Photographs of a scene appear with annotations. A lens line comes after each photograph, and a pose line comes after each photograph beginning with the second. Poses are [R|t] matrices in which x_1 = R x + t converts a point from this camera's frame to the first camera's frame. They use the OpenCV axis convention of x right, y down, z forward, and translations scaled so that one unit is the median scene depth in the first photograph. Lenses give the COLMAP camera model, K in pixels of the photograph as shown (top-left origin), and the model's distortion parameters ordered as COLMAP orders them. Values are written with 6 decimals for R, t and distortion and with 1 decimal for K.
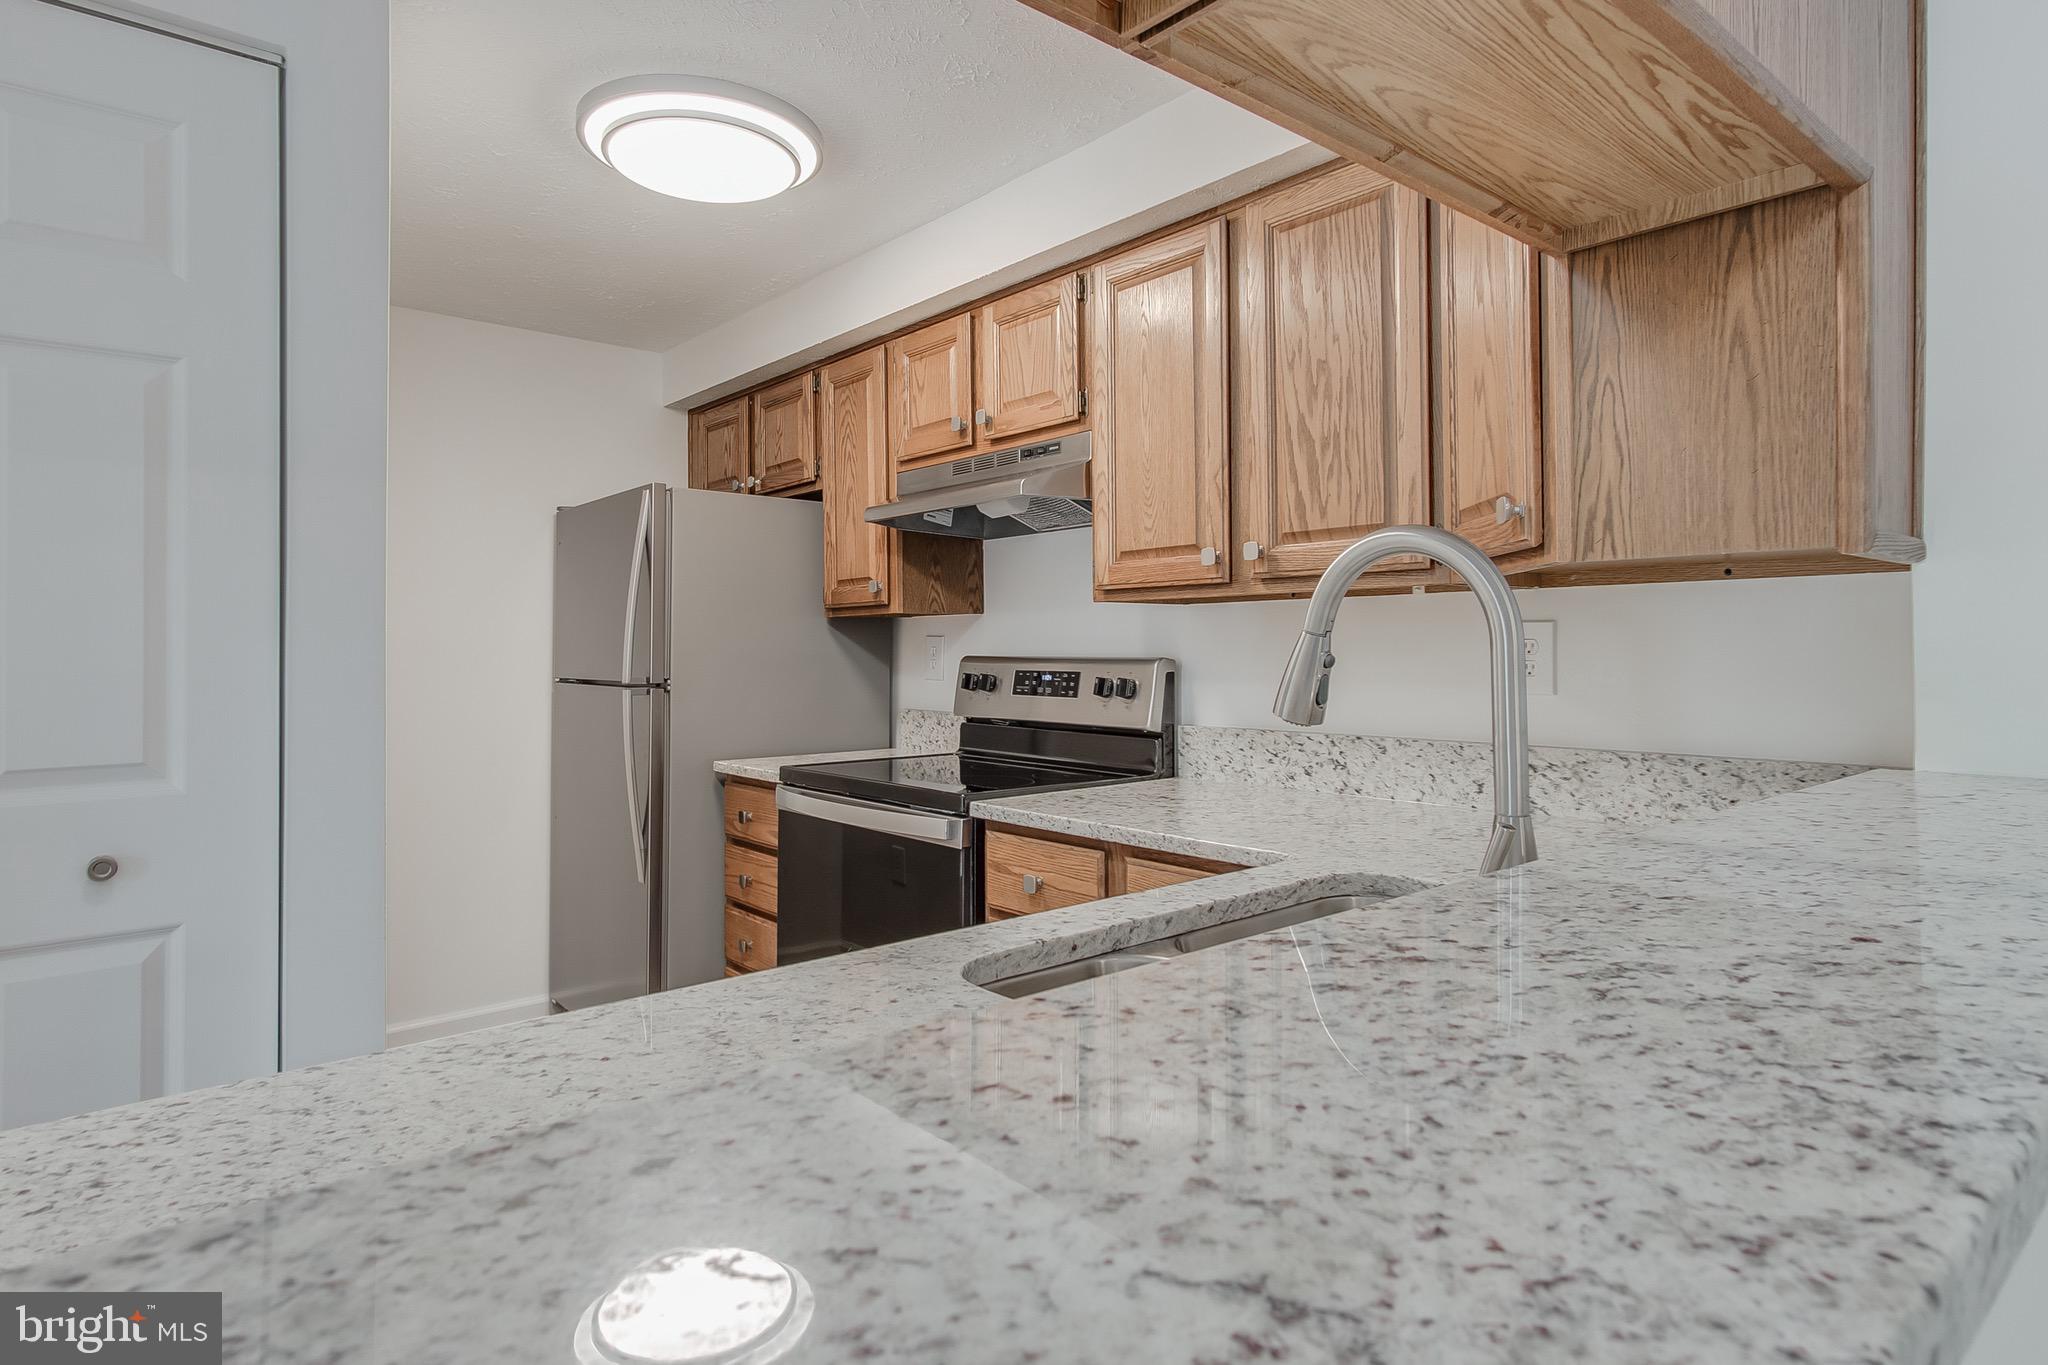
lens RADIAL K [[1128.0, 0, 1028.1], [0, 1128.0, 626.9], [0, 0, 1]] dist [0.010532, 0.001368]
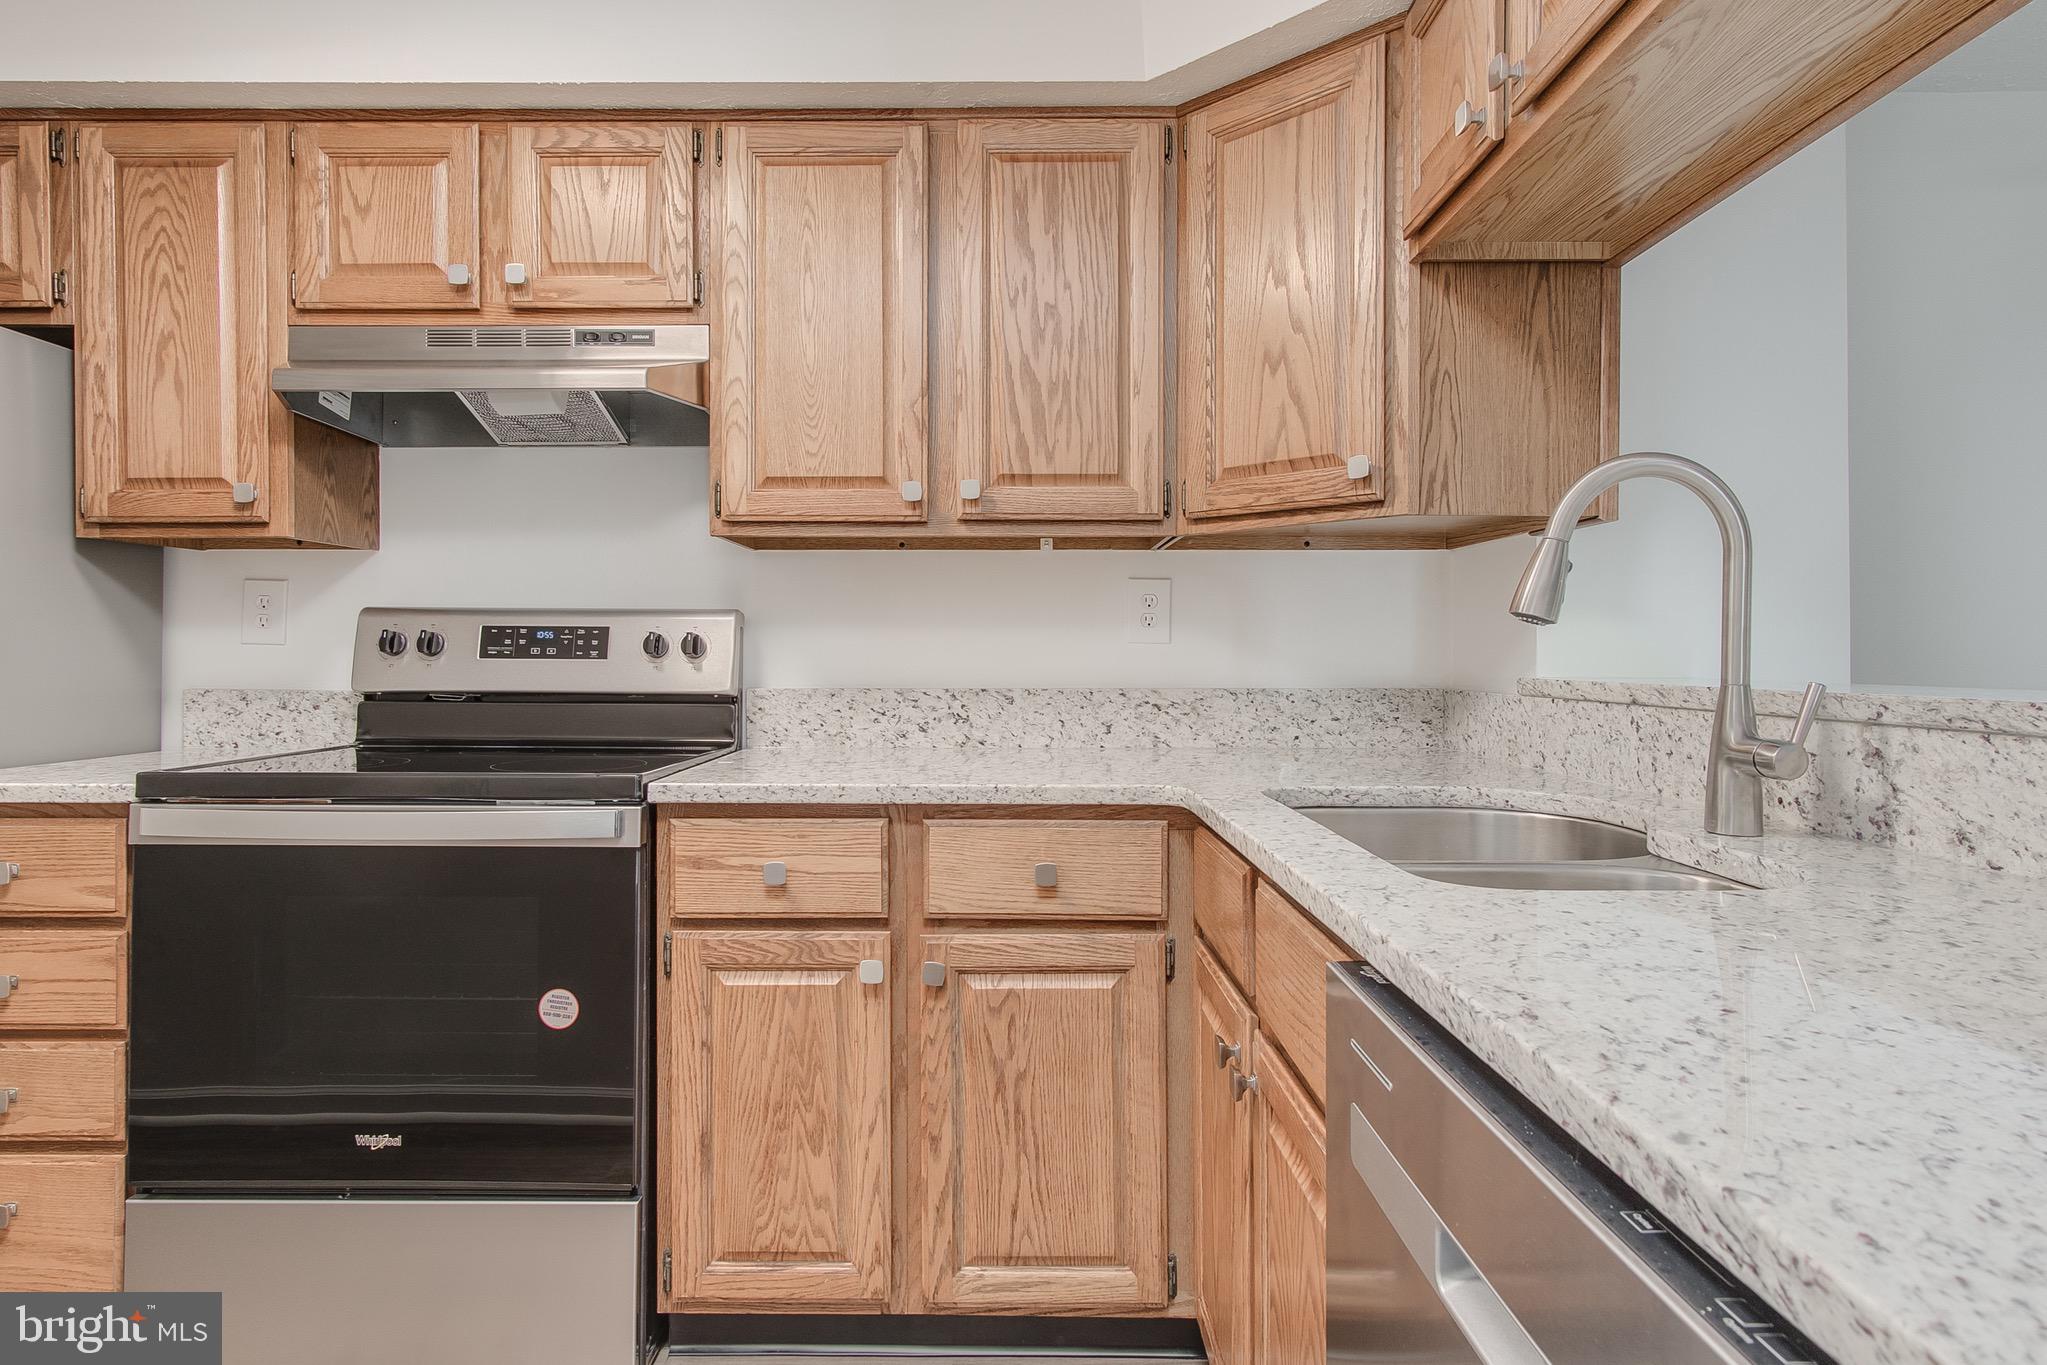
lens RADIAL K [[1131.1, 0, 1003.0], [0, 1131.1, 650.5], [0, 0, 1]] dist [0.004268, 0.000959]
pose [[0.659683, 0.009313, 0.751487, -0.422833], [-0.020392, 0.999777, 0.005511, 0.053134], [-0.751268, -0.018959, 0.659725, 0.300621]]
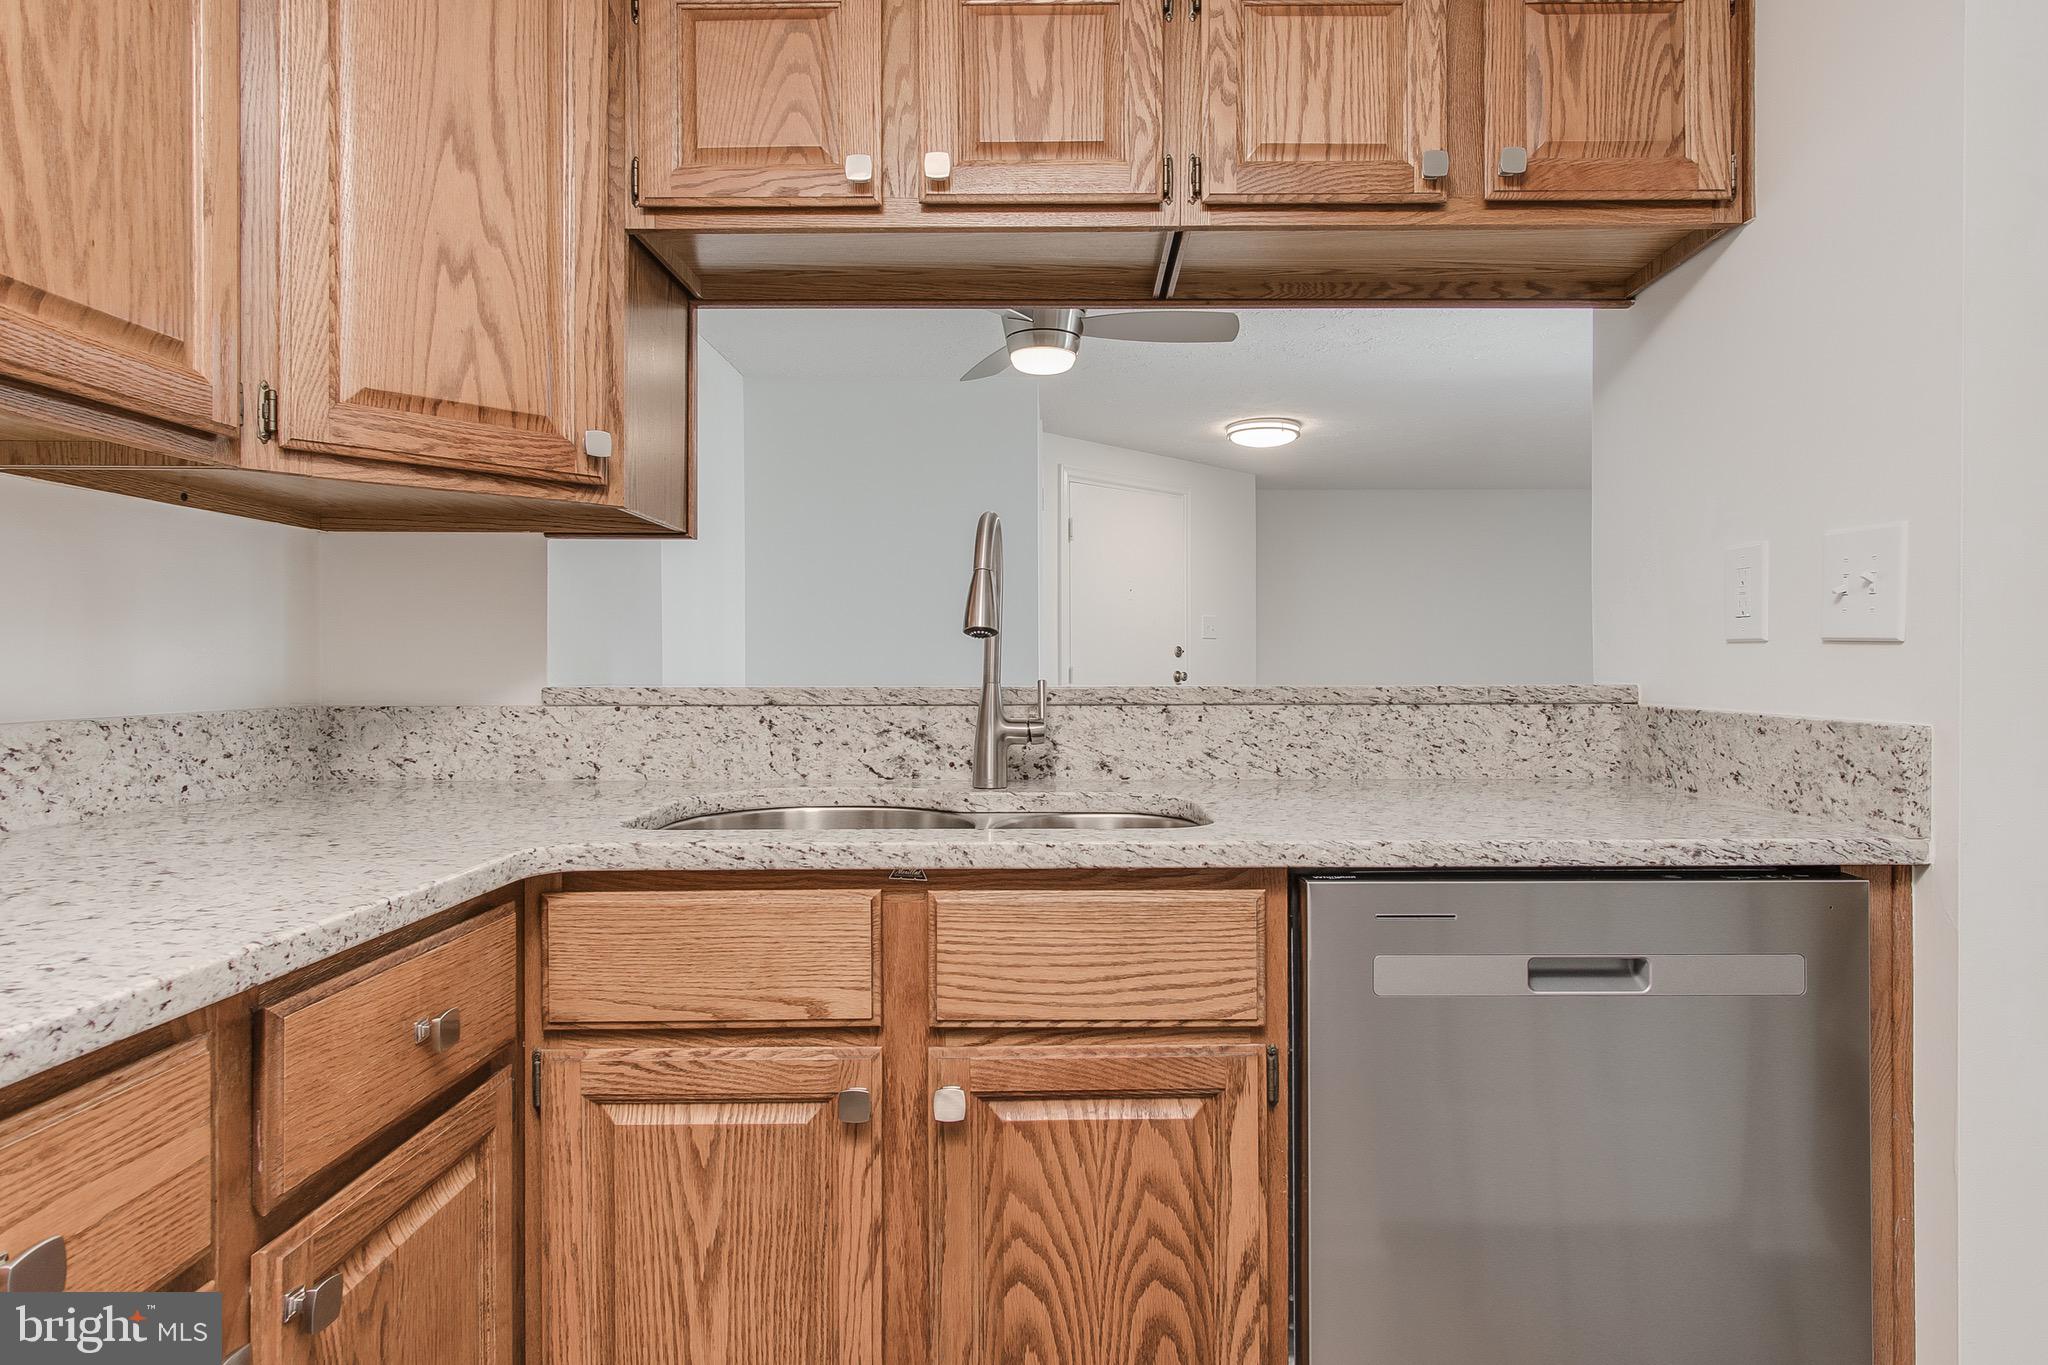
lens RADIAL K [[1126.6, 0, 1056.8], [0, 1126.6, 664.8], [0, 0, 1]] dist [0.007949, 0.001177]
pose [[-0.762405, 0.006465, 0.647068, -0.324246], [-0.007441, 0.999796, -0.018756, 0.065901], [-0.647058, -0.019114, -0.762201, 0.900344]]
